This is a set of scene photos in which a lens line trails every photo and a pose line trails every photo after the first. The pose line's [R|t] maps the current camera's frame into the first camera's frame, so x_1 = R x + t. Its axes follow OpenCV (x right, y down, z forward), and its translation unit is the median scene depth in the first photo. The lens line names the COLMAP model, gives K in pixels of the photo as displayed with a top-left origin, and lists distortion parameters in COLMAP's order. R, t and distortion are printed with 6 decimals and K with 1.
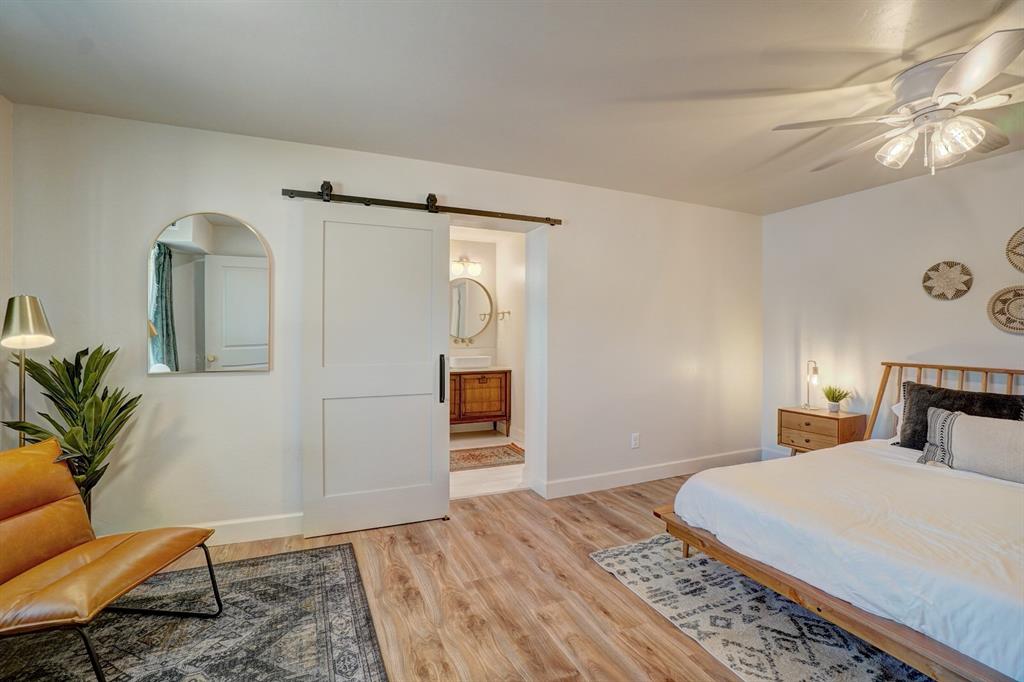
lens RADIAL K [[449.6, 0, 489.0], [0, 449.6, 332.4], [0, 0, 1]] dist [-0.047040, 0.014676]
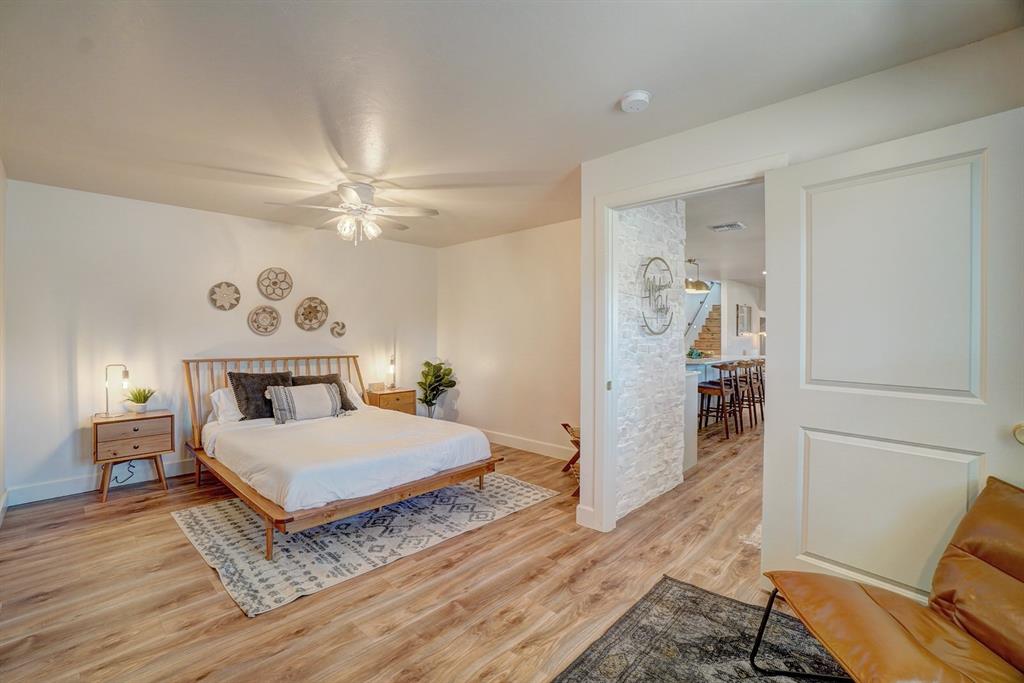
lens RADIAL K [[449.6, 0, 511.8], [0, 449.6, 334.6], [0, 0, 1]] dist [-0.047040, 0.014676]
pose [[-0.416482, -0.002773, 0.909140, -0.687576], [-0.002157, 0.999996, 0.002062, -0.005180], [-0.909141, -0.001103, -0.416486, 0.913550]]
